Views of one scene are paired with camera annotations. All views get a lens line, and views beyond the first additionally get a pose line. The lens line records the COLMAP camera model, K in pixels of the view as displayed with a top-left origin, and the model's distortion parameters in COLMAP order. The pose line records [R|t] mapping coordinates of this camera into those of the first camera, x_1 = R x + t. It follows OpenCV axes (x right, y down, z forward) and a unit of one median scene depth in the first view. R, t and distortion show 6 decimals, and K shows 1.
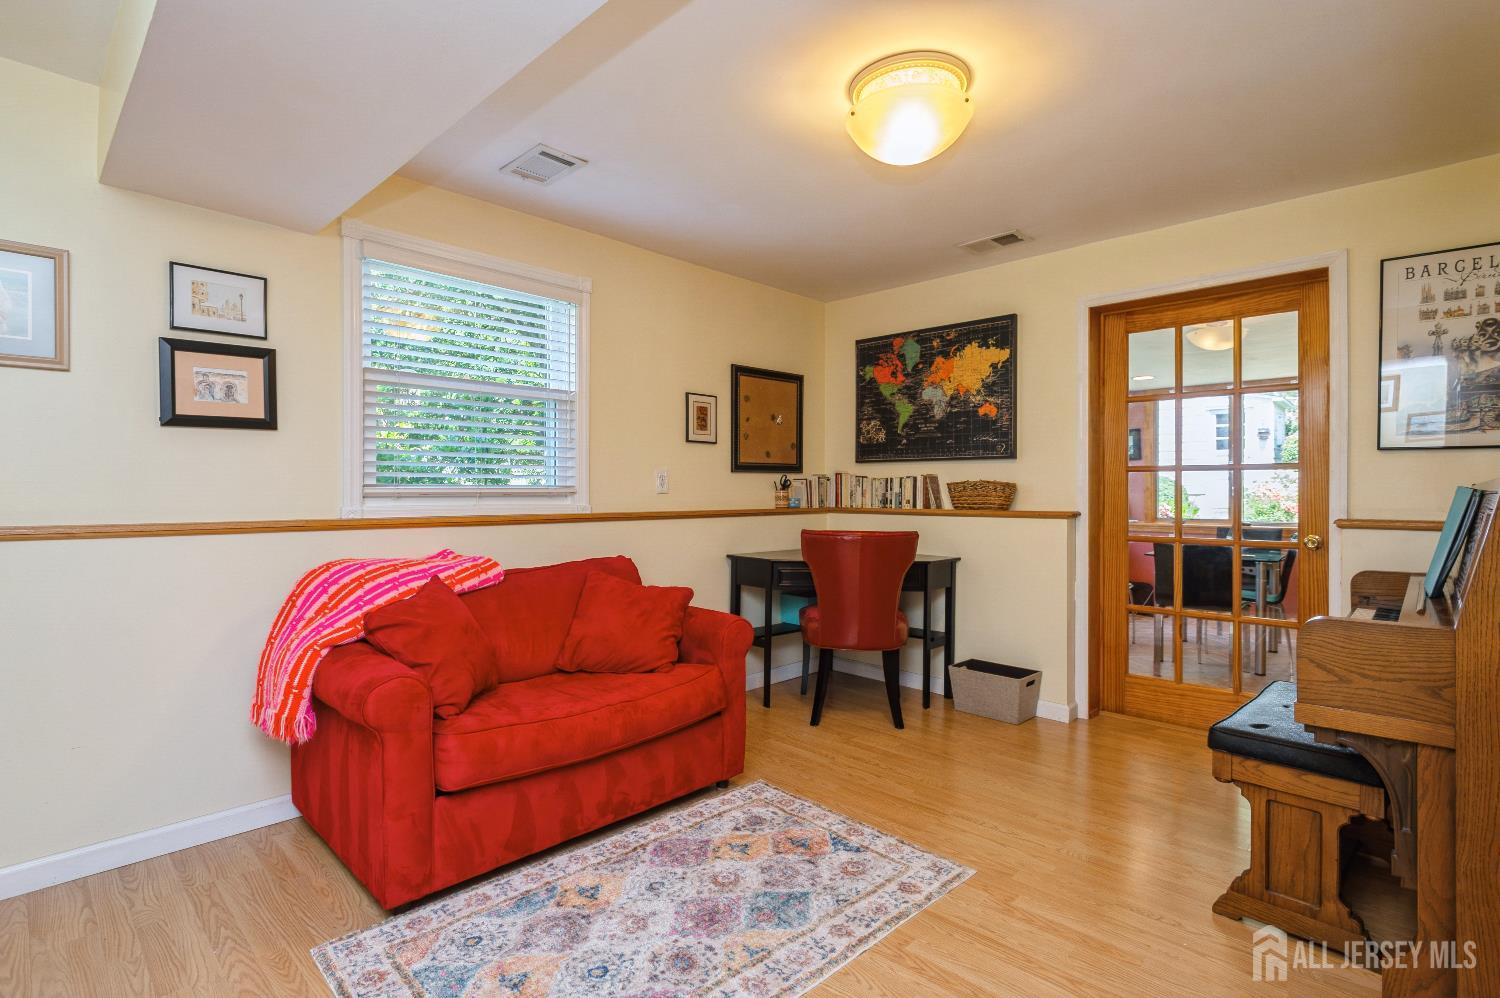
lens RADIAL K [[725.7, 0, 745.6], [0, 725.7, 489.7], [0, 0, 1]] dist [-0.001867, -0.001202]
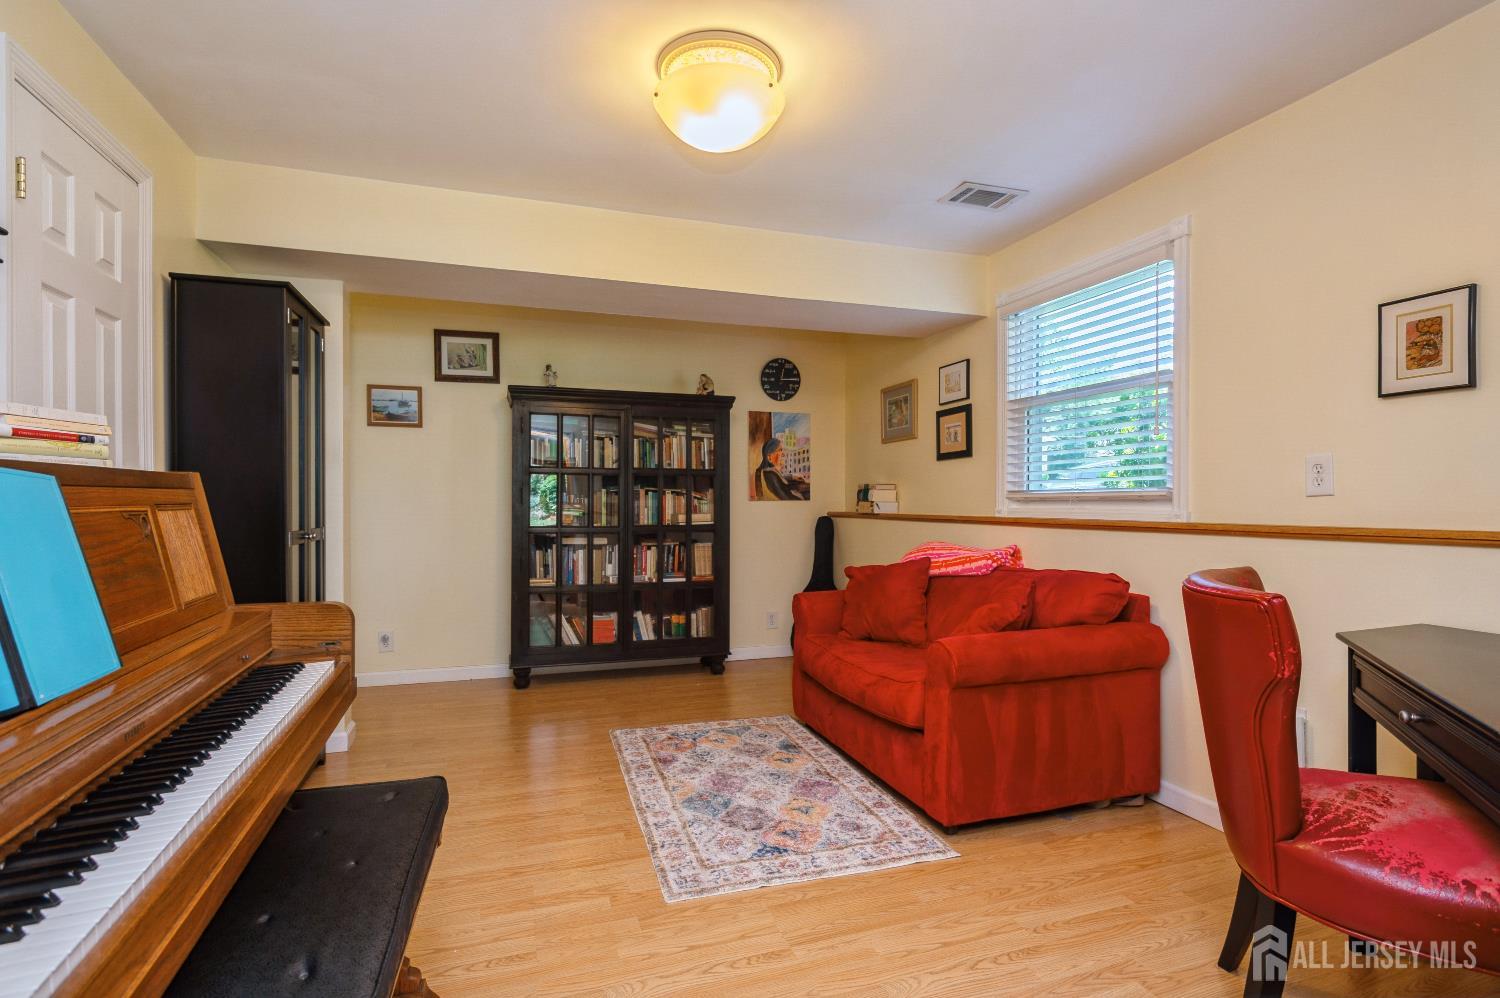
lens RADIAL K [[725.7, 0, 745.6], [0, 725.7, 489.7], [0, 0, 1]] dist [-0.001867, -0.001202]
pose [[-0.456432, -0.014538, -0.889639, 1.000012], [0.004981, 0.999809, -0.018894, 0.014746], [0.889744, -0.013055, -0.456273, 1.375886]]
